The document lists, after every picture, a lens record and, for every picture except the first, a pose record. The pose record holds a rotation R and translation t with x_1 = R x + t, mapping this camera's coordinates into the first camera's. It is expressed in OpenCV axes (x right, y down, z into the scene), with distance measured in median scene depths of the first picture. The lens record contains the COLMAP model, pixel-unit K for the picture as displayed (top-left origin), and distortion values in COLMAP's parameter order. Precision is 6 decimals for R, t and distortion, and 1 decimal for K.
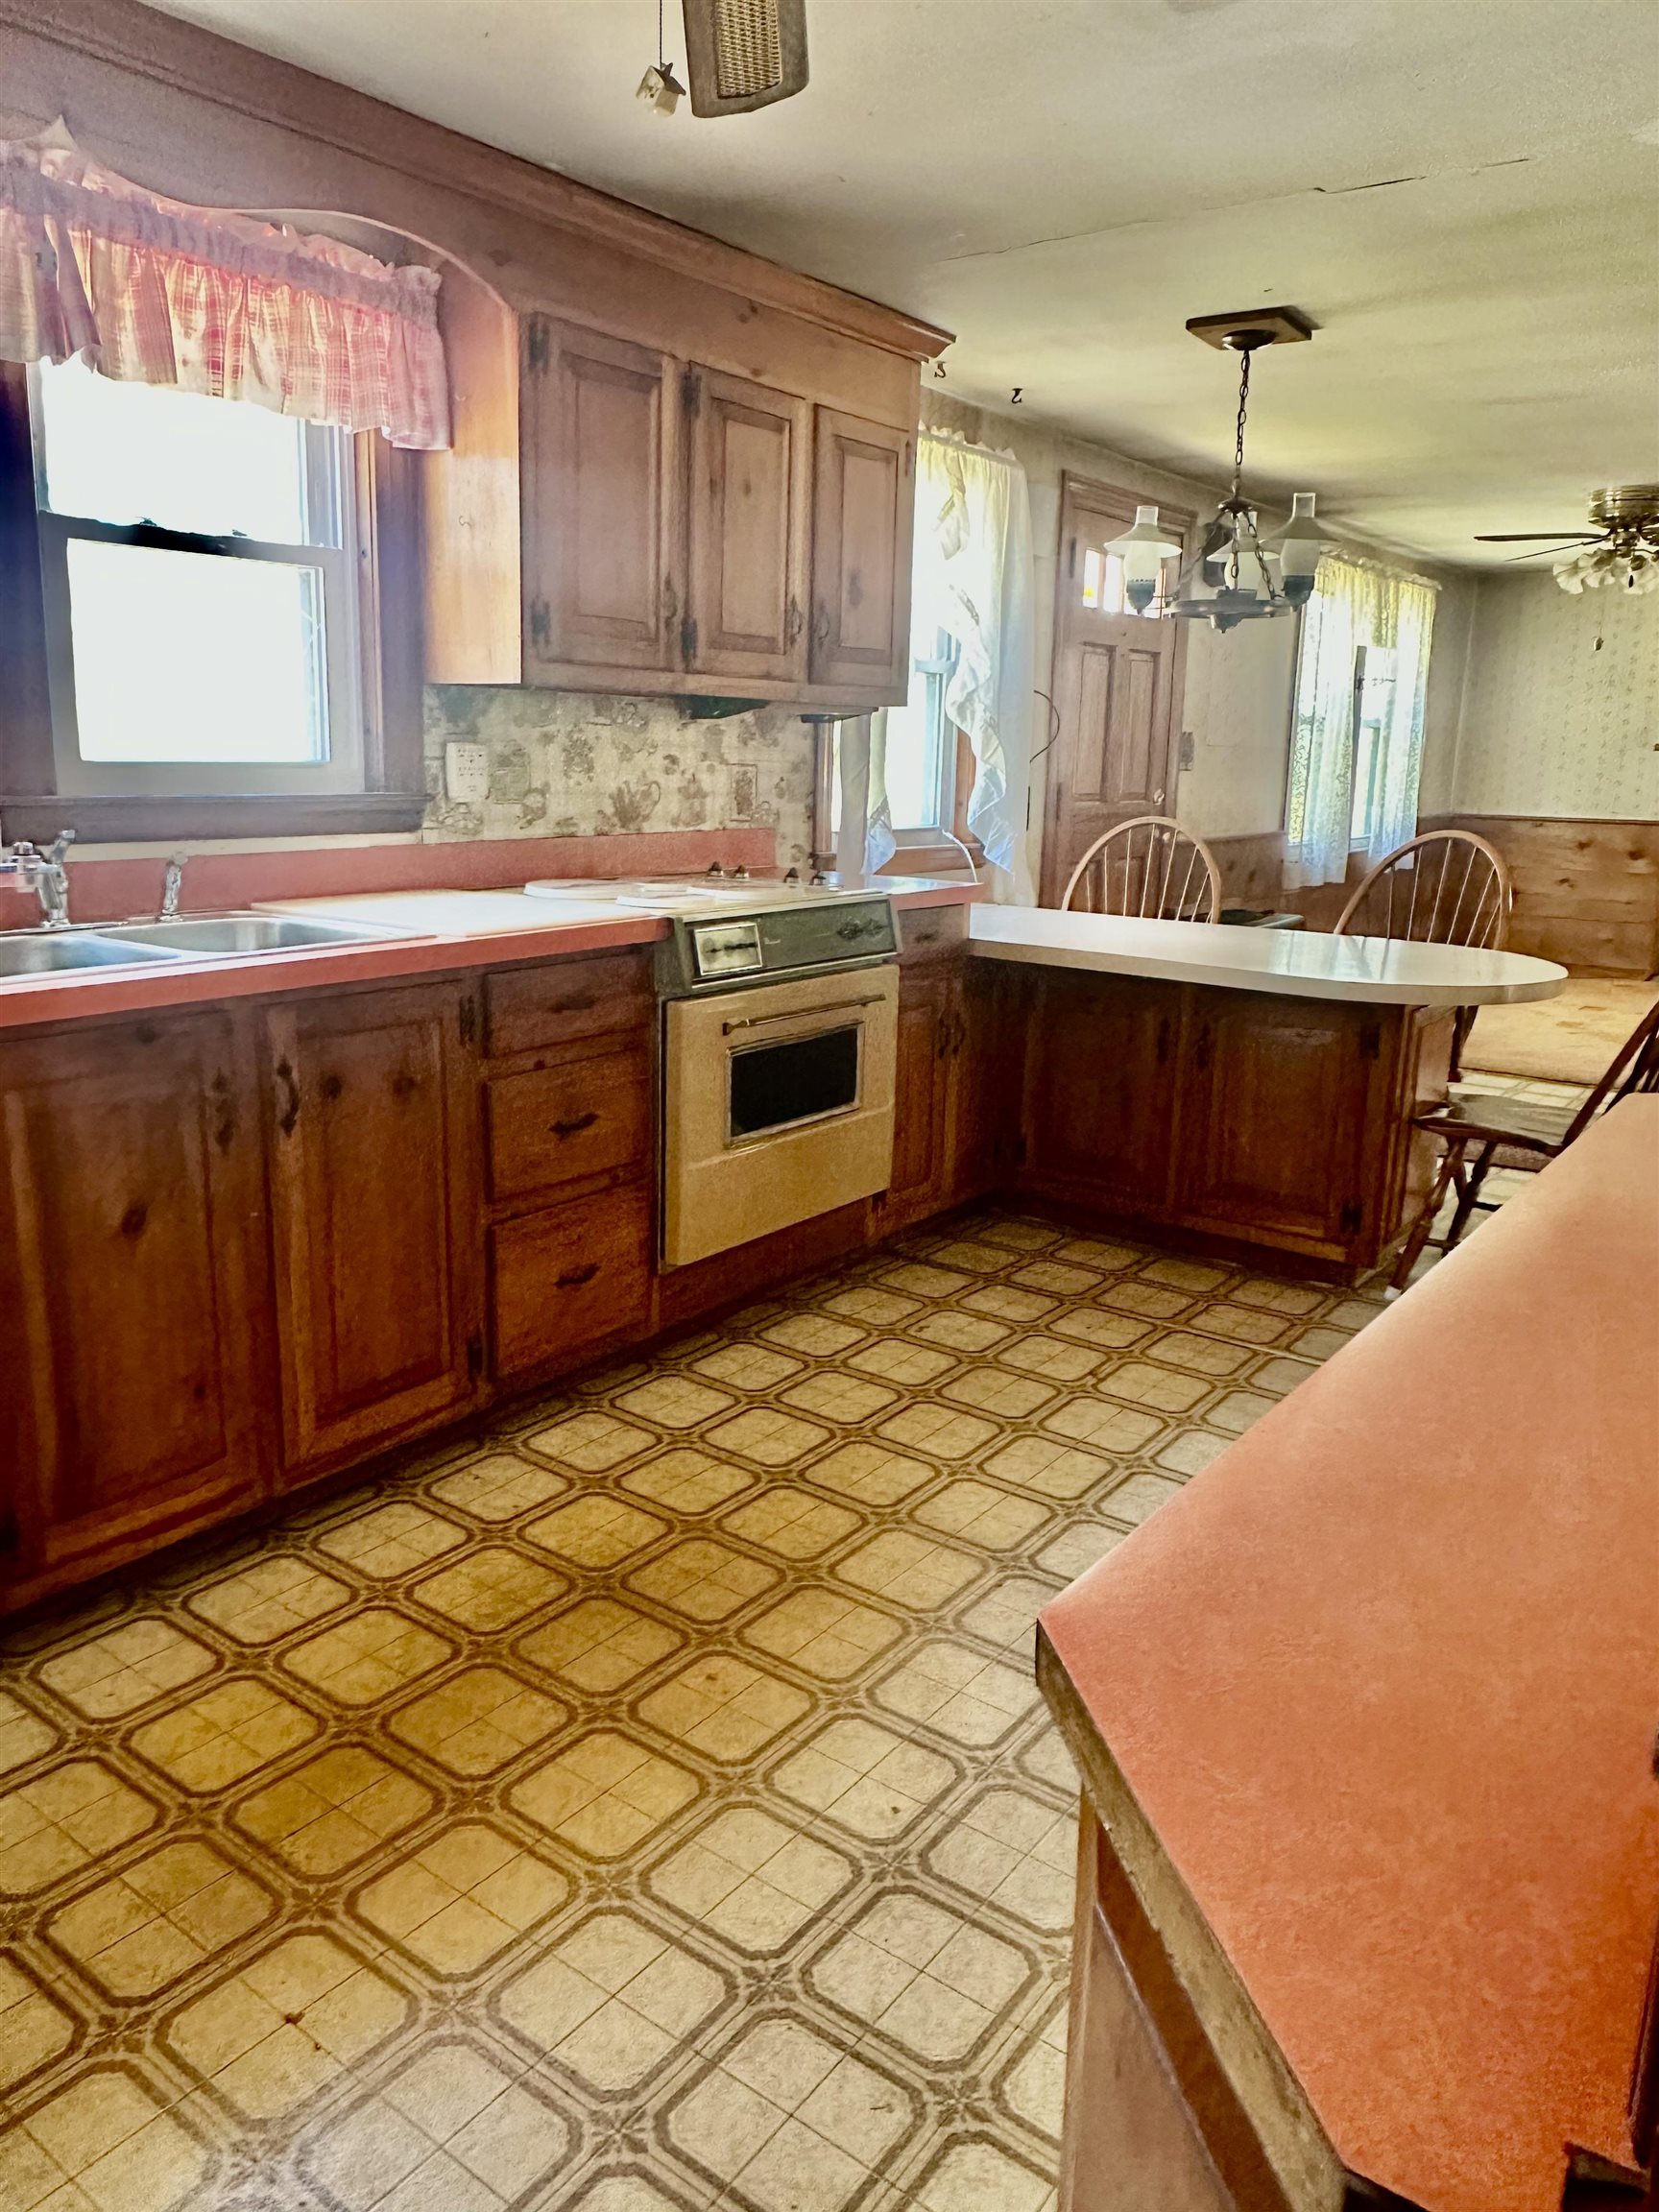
lens RADIAL K [[1567.0, 0, 765.7], [0, 1567.0, 1063.4], [0, 0, 1]] dist [0.001323, 0.001715]
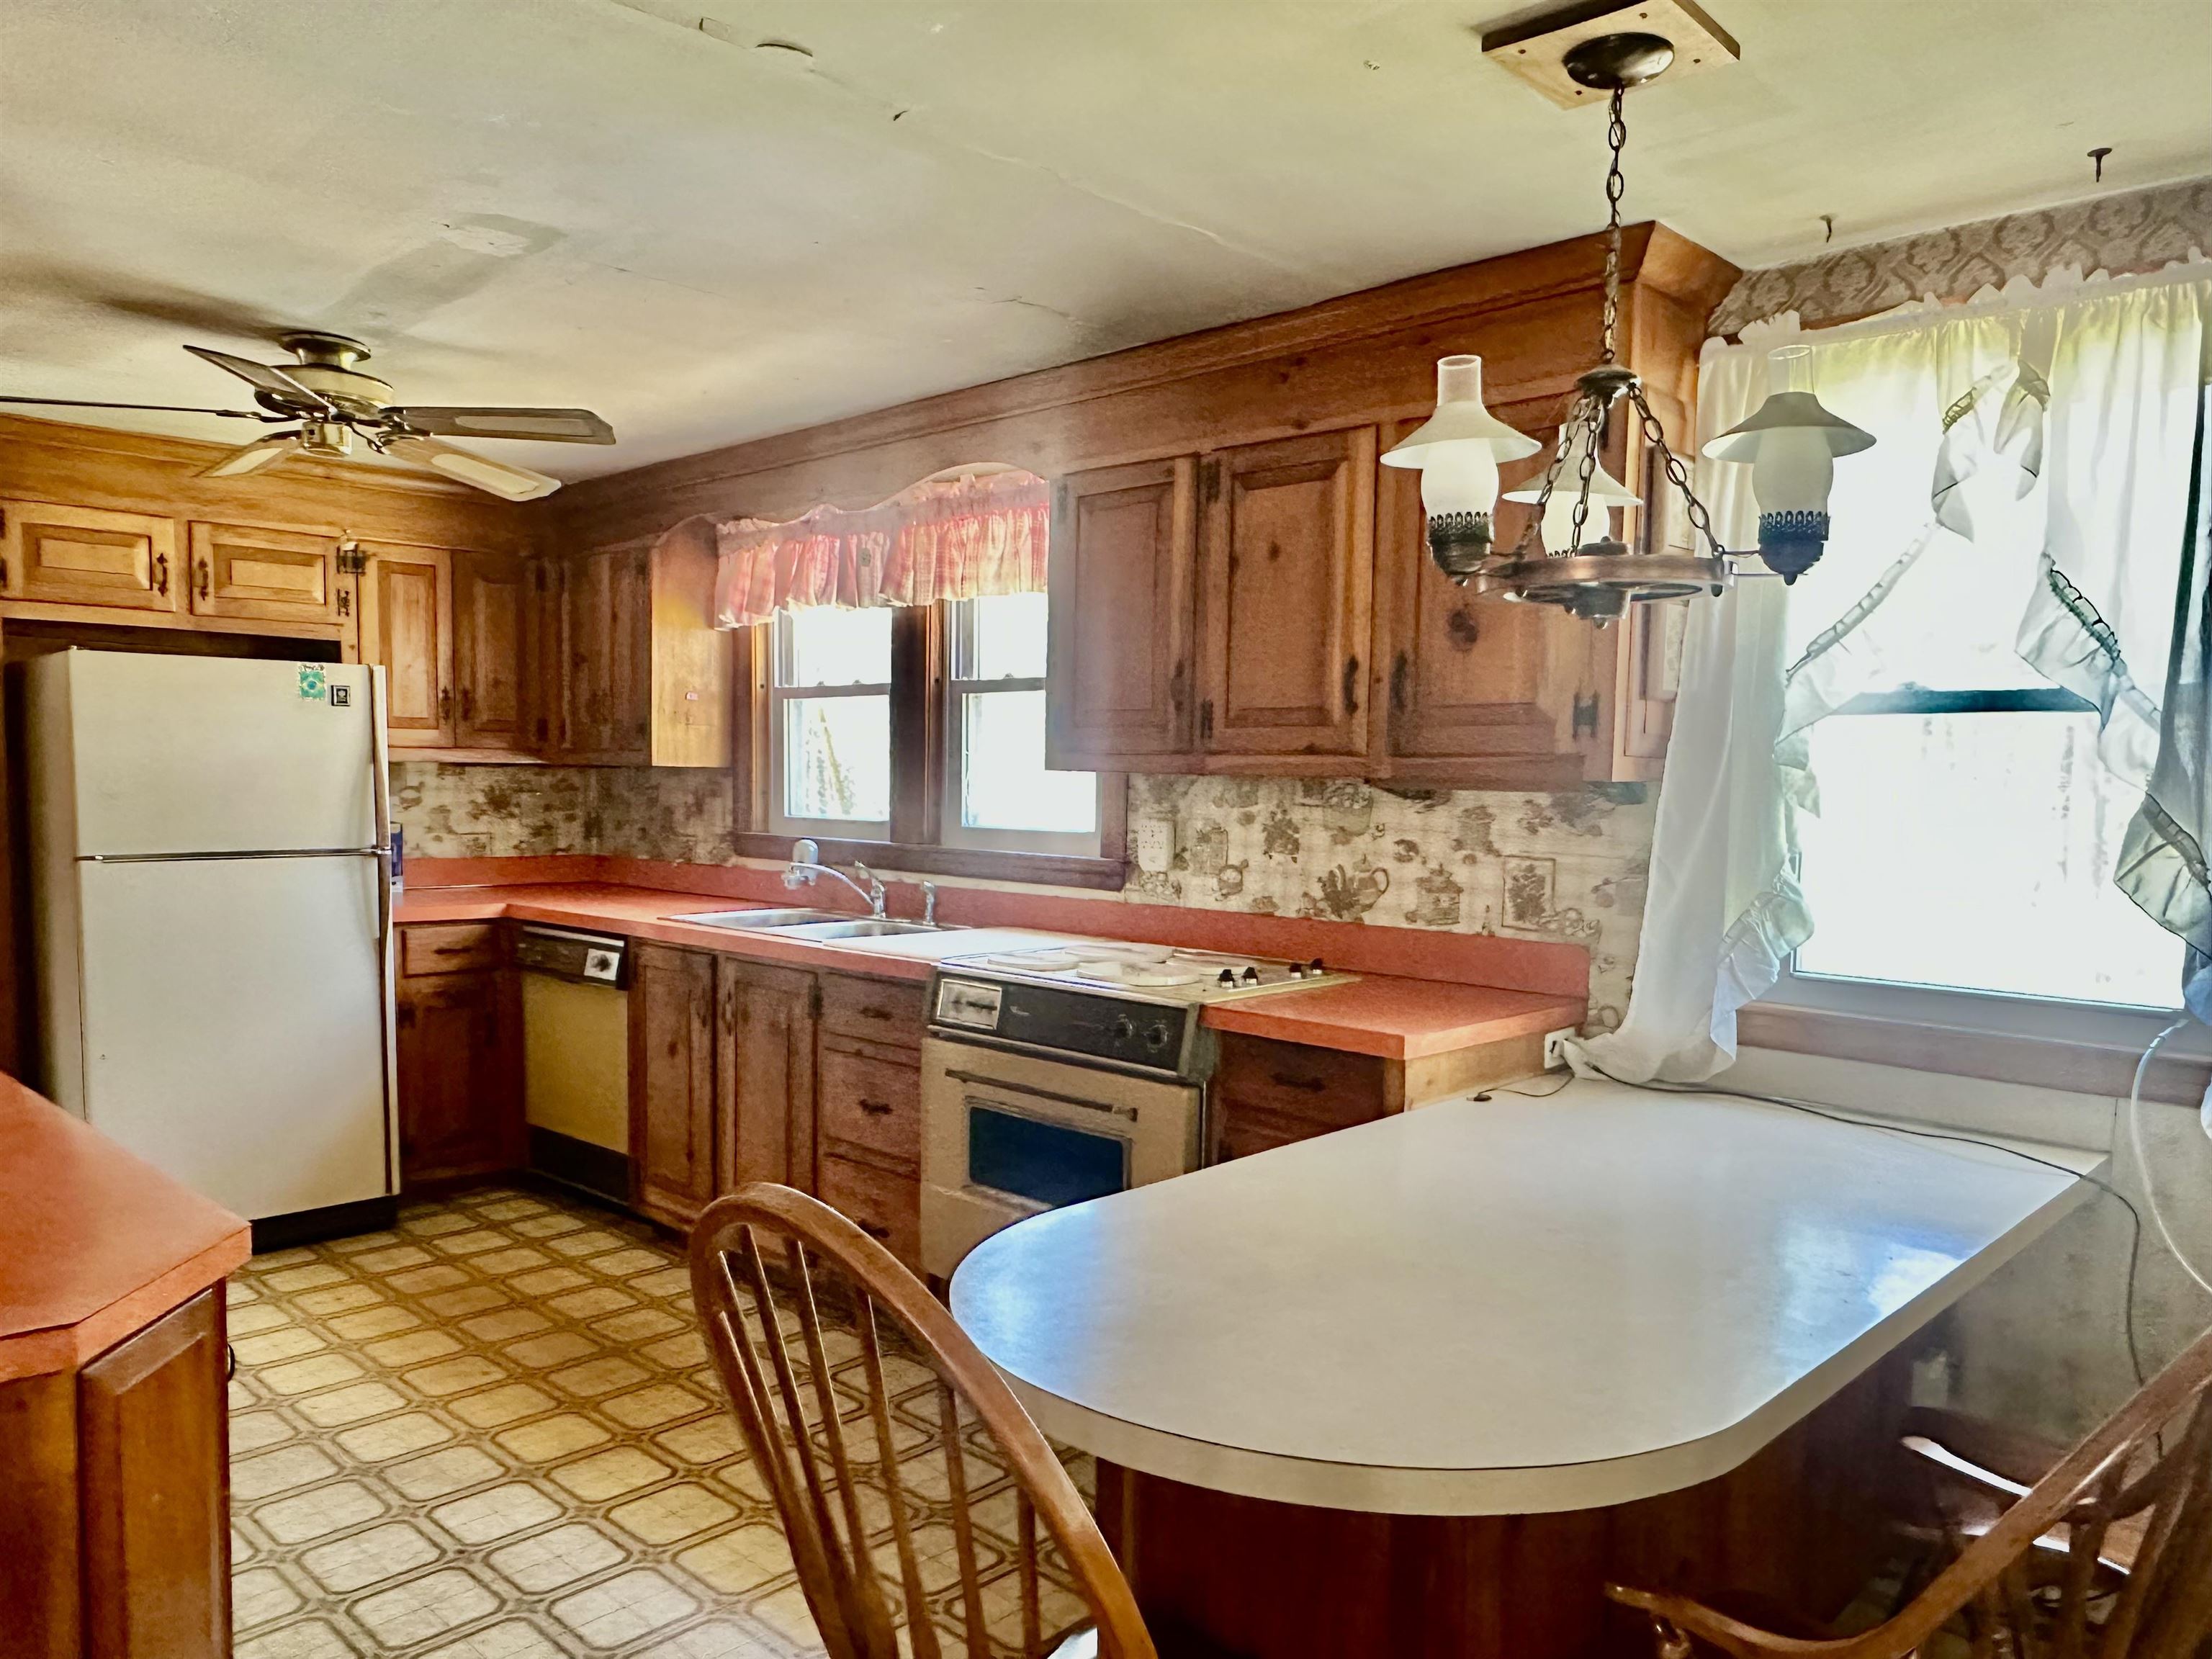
lens RADIAL K [[1567.0, 0, 1070.5], [0, 1567.0, 888.6], [0, 0, 1]] dist [0.001323, 0.001715]
pose [[-0.118753, 0.052518, -0.991534, 0.984658], [-0.216035, 0.973311, 0.077426, -0.236248], [0.969137, 0.223401, -0.104238, 1.093673]]
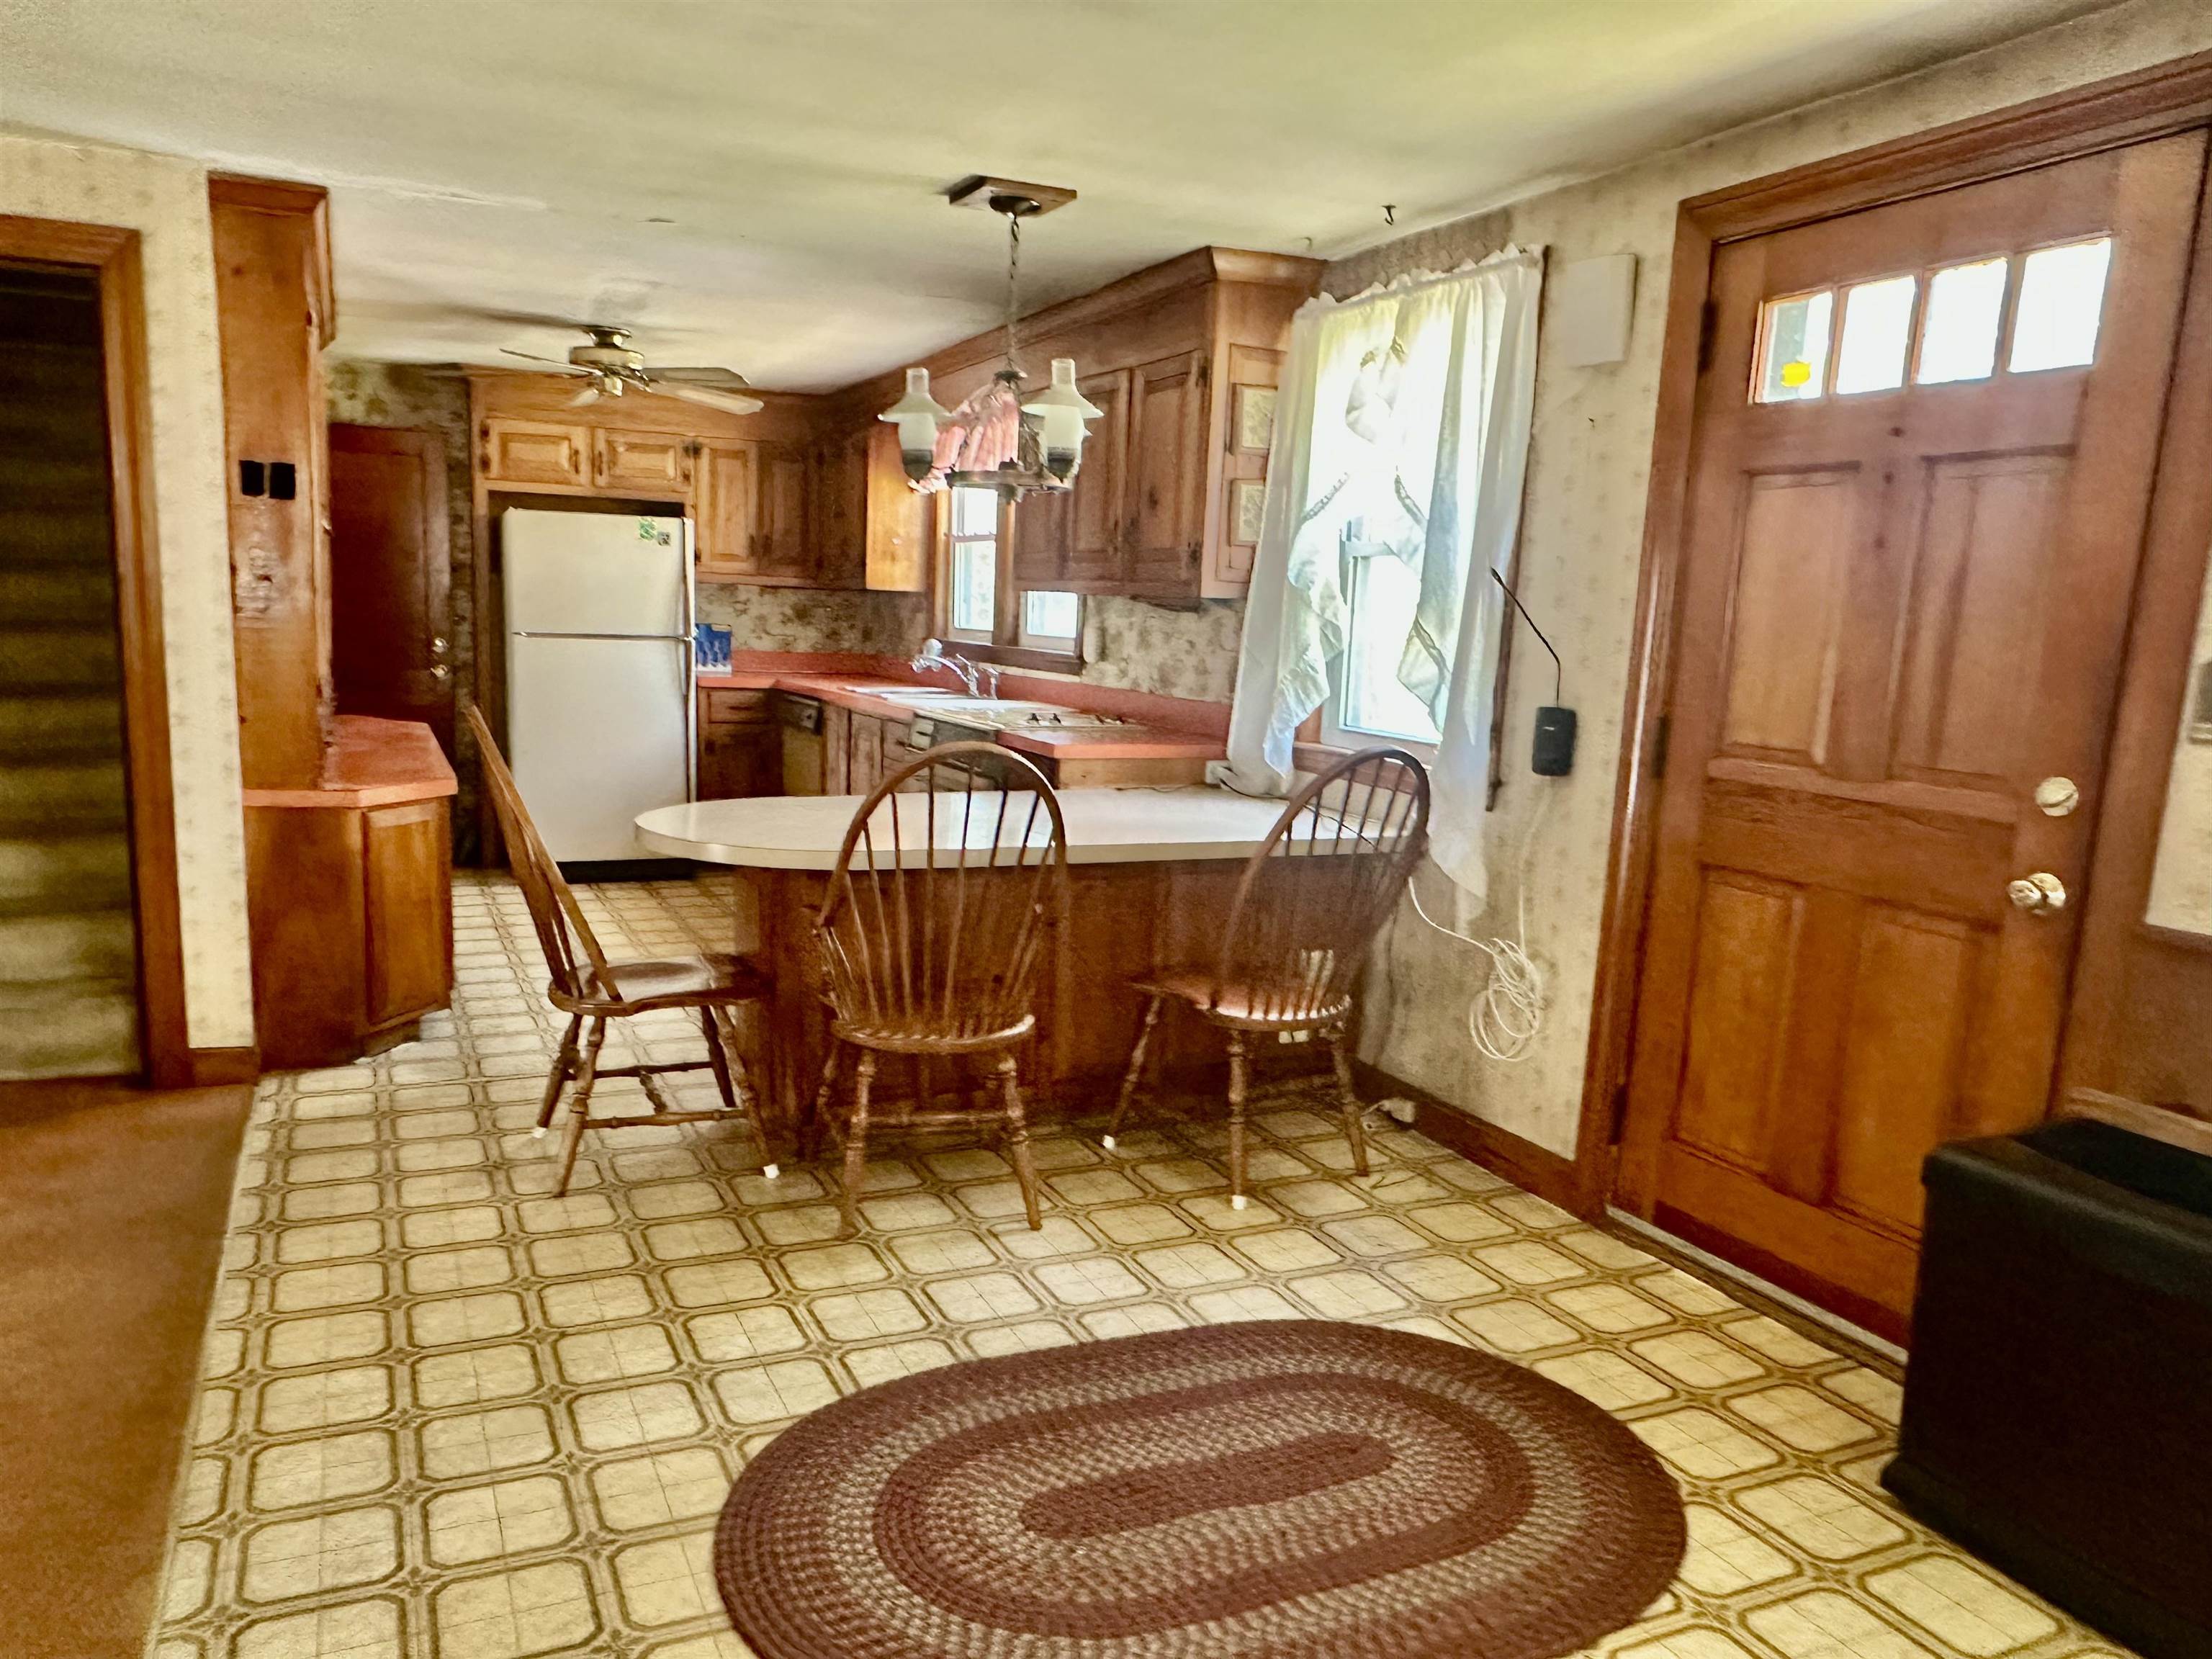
lens RADIAL K [[1567.0, 0, 1070.5], [0, 1567.0, 888.6], [0, 0, 1]] dist [0.001323, 0.001715]
pose [[-0.468225, 0.119268, -0.875523, 1.385064], [-0.224487, 0.942282, 0.248417, -0.363138], [0.854617, 0.312859, -0.414426, 1.817731]]
